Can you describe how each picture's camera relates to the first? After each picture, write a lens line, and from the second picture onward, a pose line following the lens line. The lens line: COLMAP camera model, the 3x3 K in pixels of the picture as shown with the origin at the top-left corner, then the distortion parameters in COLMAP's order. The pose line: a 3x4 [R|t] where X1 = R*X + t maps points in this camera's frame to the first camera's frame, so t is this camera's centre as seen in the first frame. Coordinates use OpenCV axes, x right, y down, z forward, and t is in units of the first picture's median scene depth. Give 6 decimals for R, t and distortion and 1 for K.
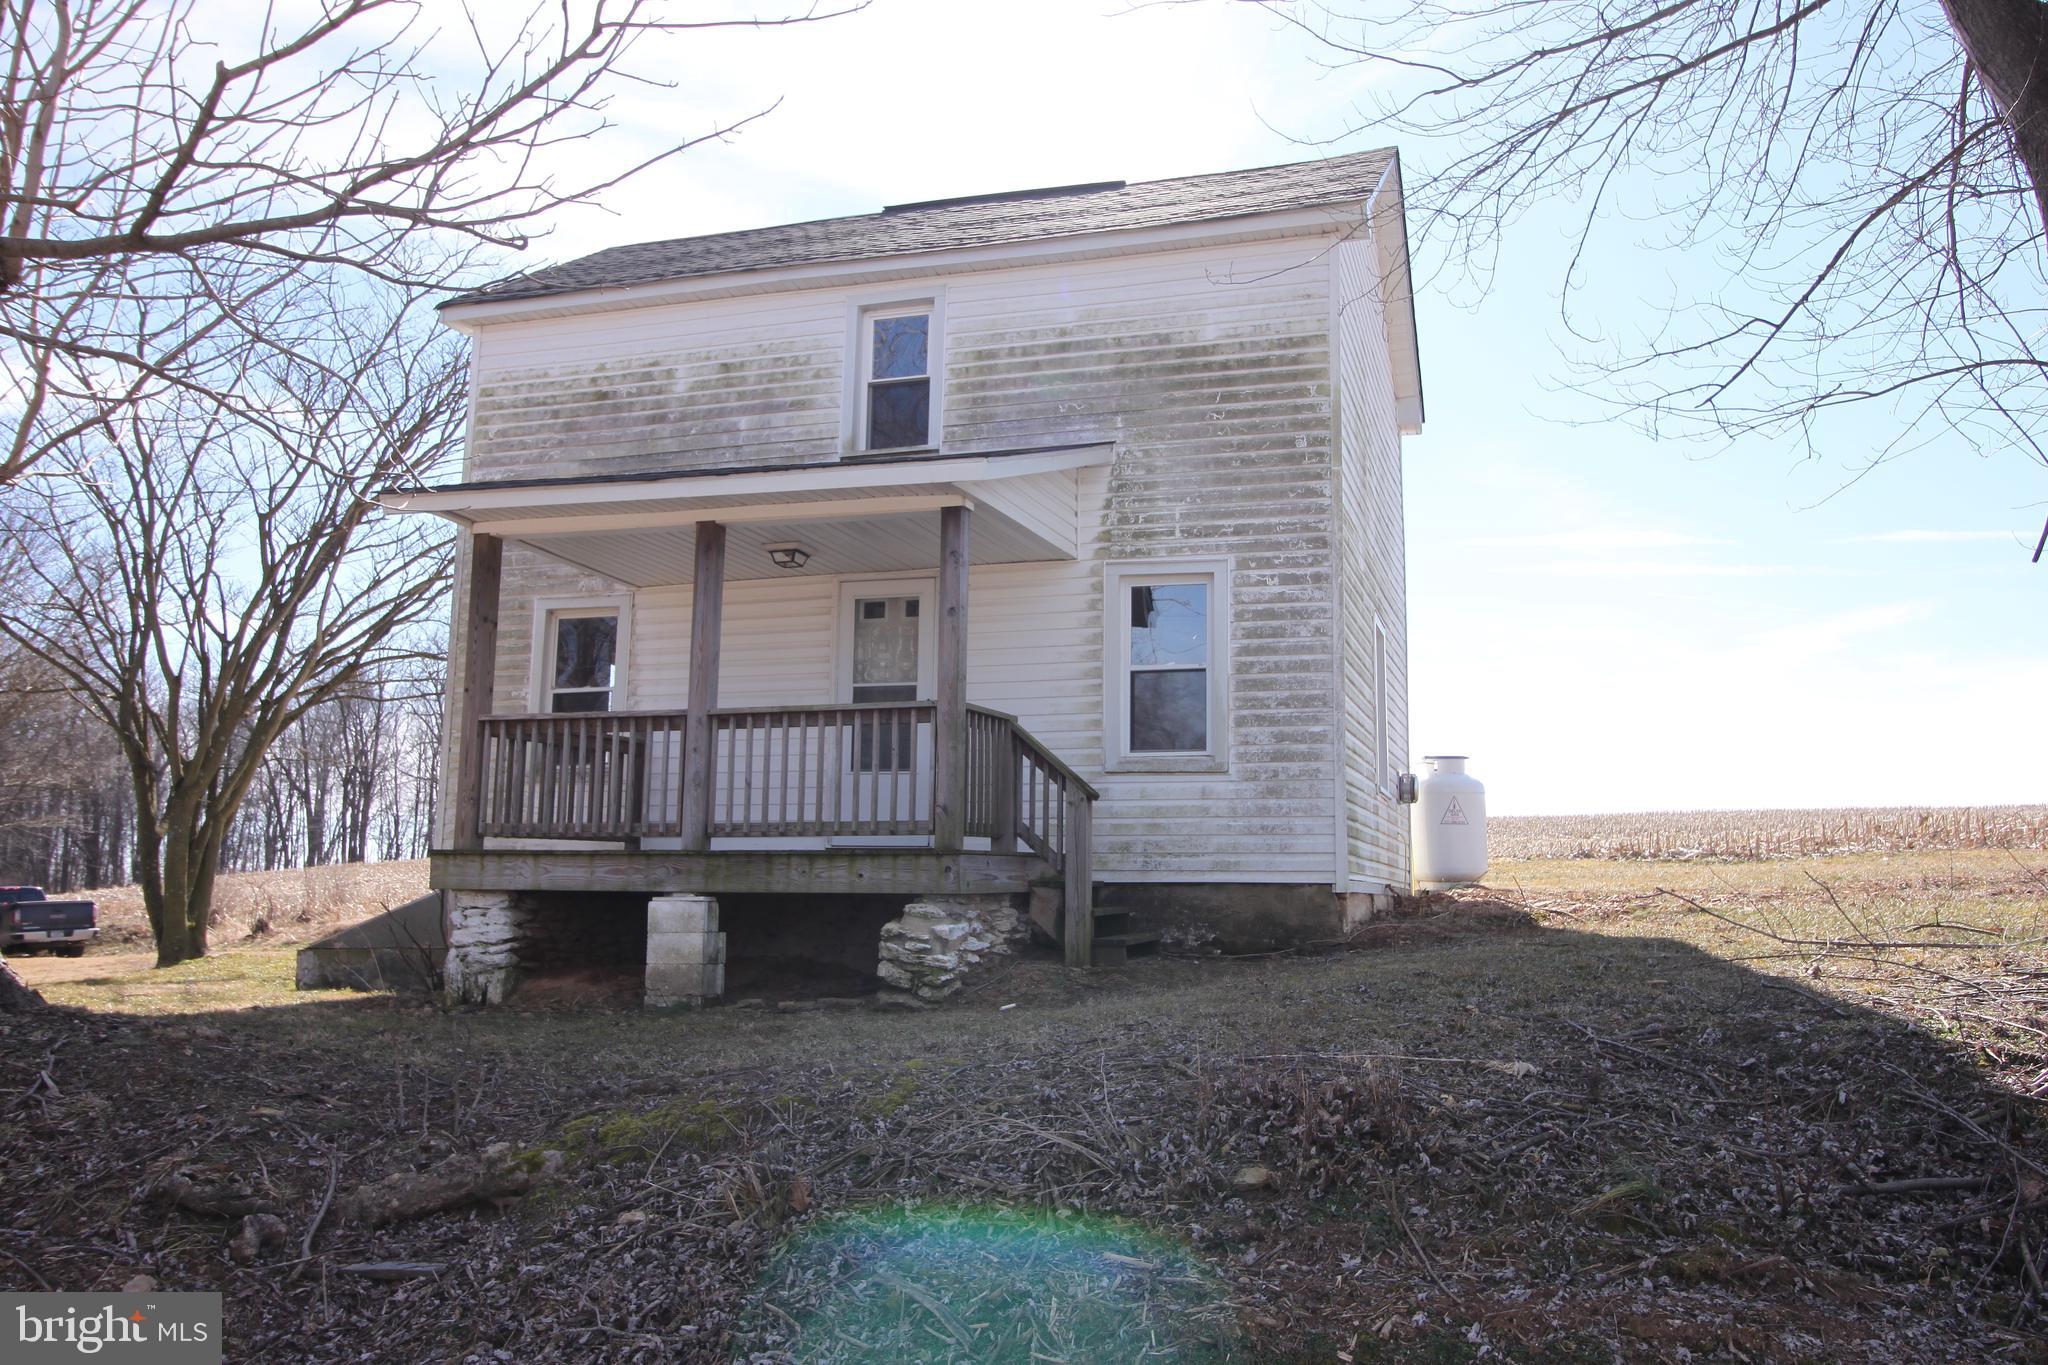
lens RADIAL K [[1623.7, 0, 1024.0], [0, 1623.7, 682.5], [0, 0, 1]] dist [0.002483, 0.001304]
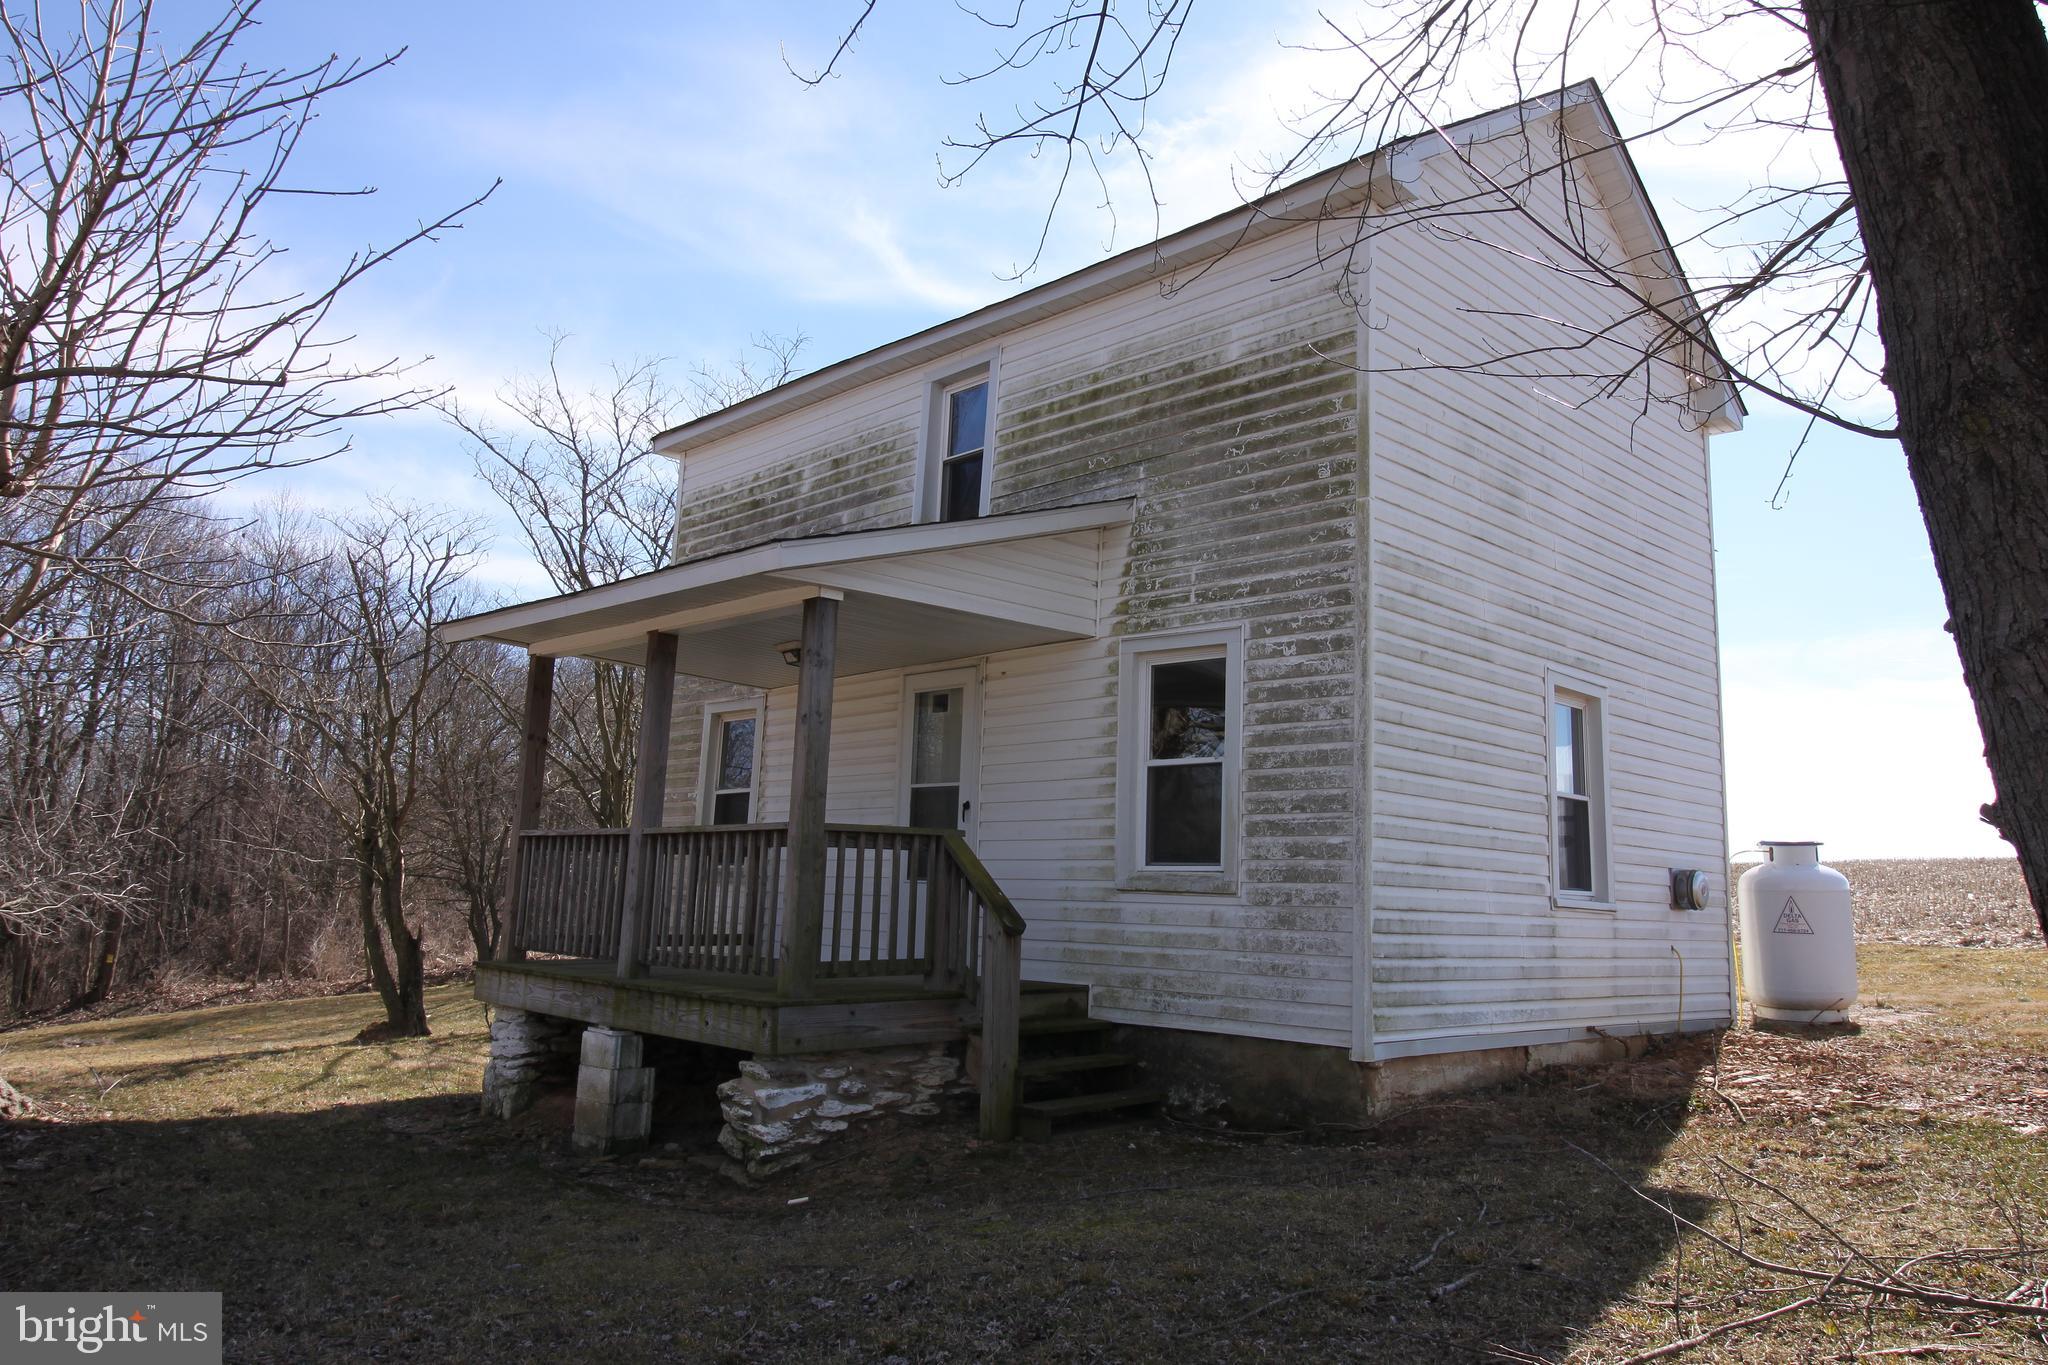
lens RADIAL K [[1425.3, 0, 1030.1], [0, 1425.3, 661.9], [0, 0, 1]] dist [0.002814, -0.007241]
pose [[0.883169, -0.060079, -0.465190, 0.359902], [0.041179, 0.997865, -0.050695, -0.026493], [0.467243, 0.025616, 0.883758, 0.323948]]
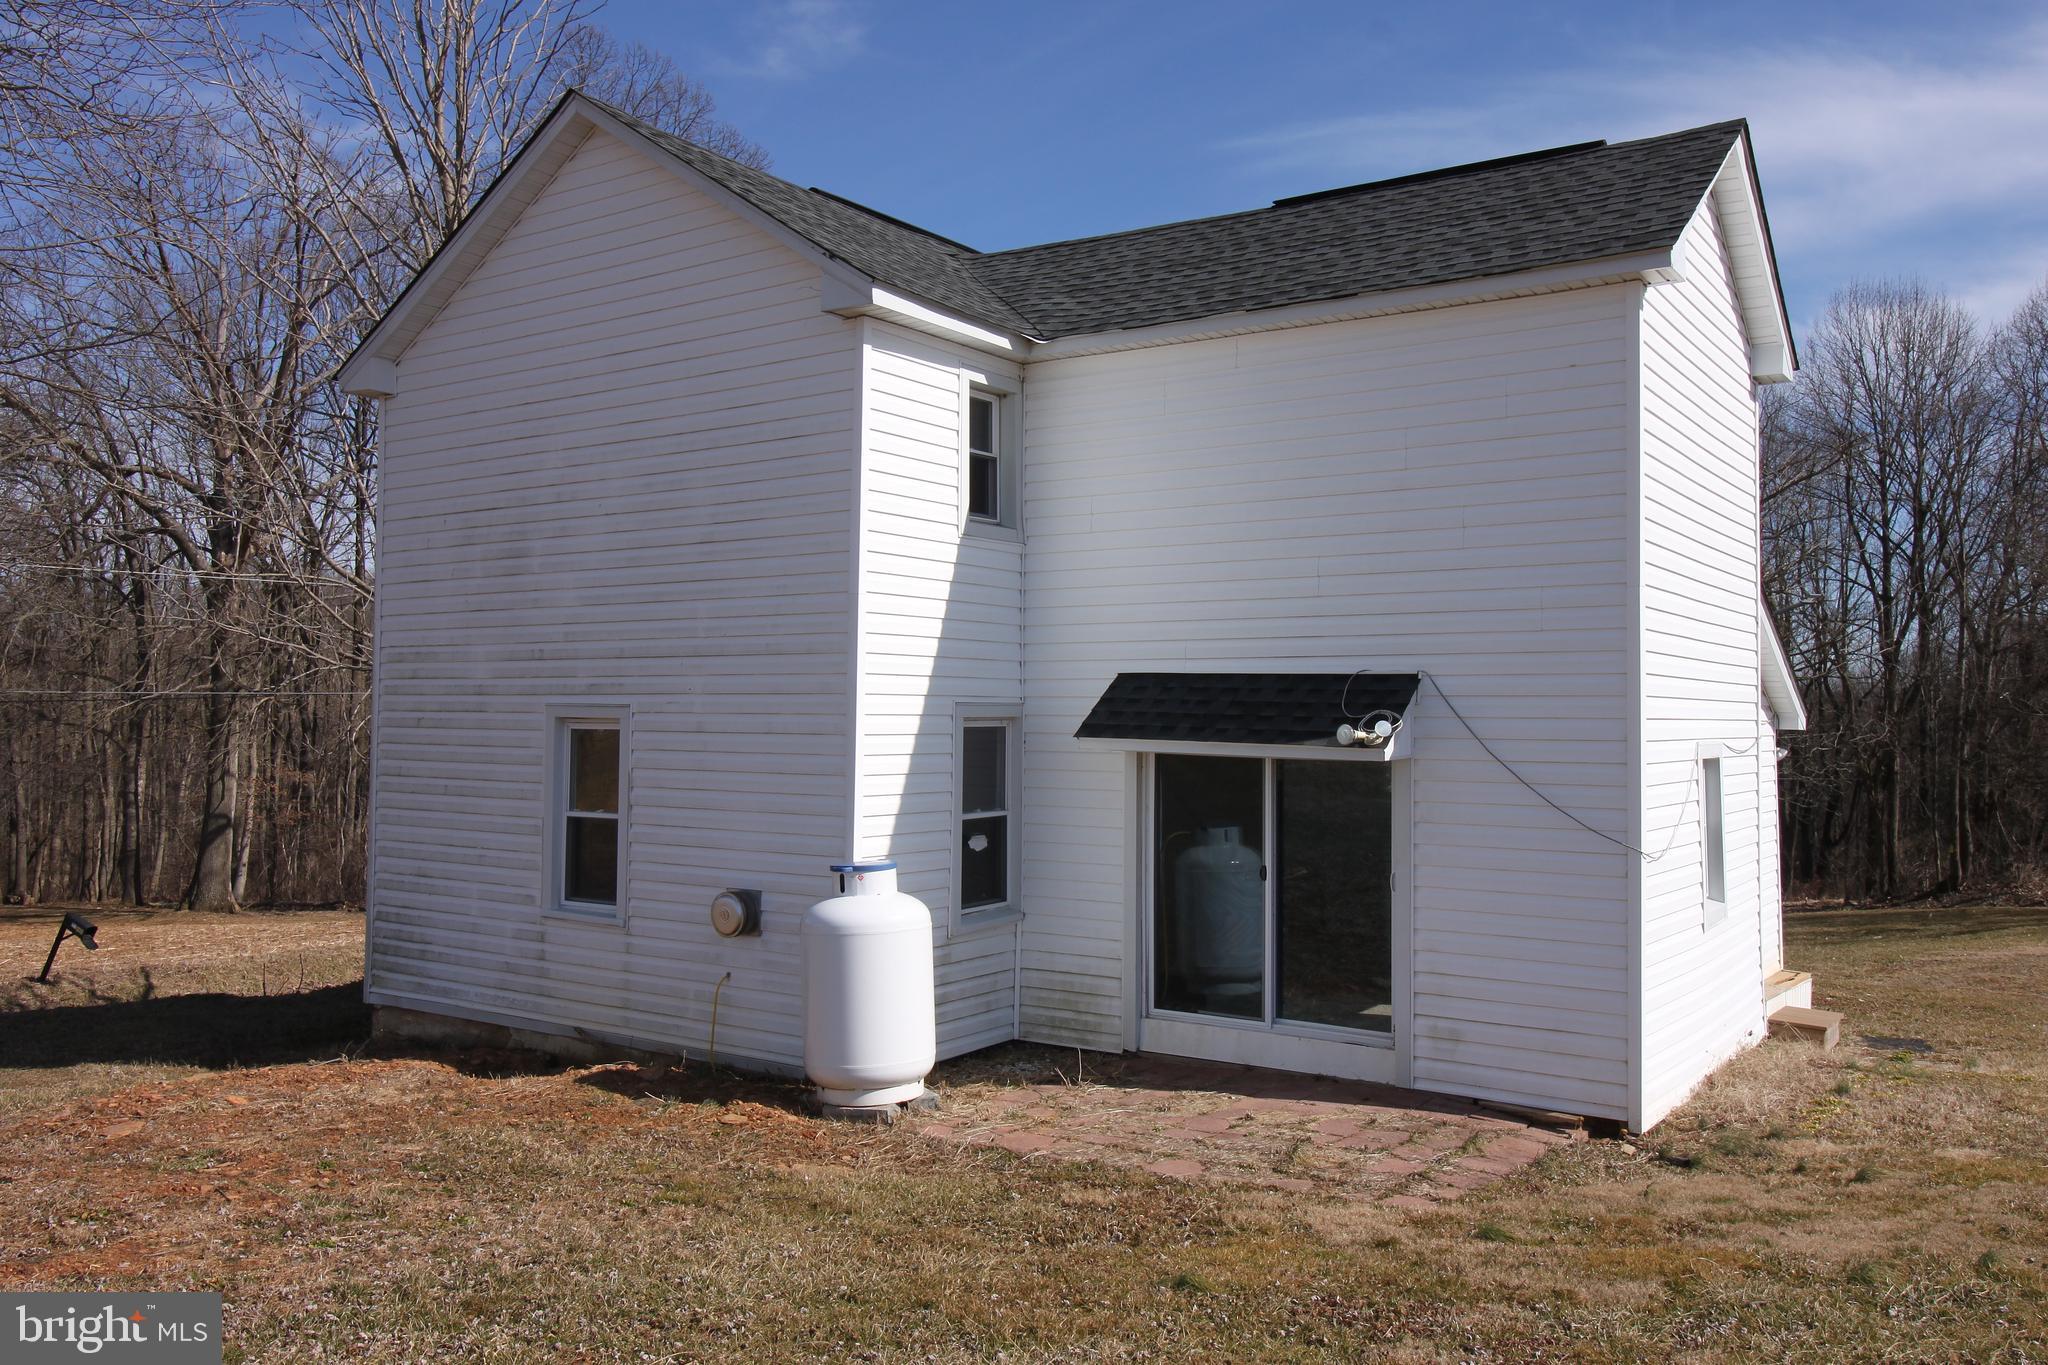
lens RADIAL K [[1623.7, 0, 1024.0], [0, 1623.7, 682.5], [0, 0, 1]] dist [0.002483, 0.001304]
pose [[-0.294161, -0.037583, -0.955017, 1.091029], [0.121241, 0.989687, -0.076292, 0.045732], [0.948035, -0.138229, -0.286571, 1.680609]]
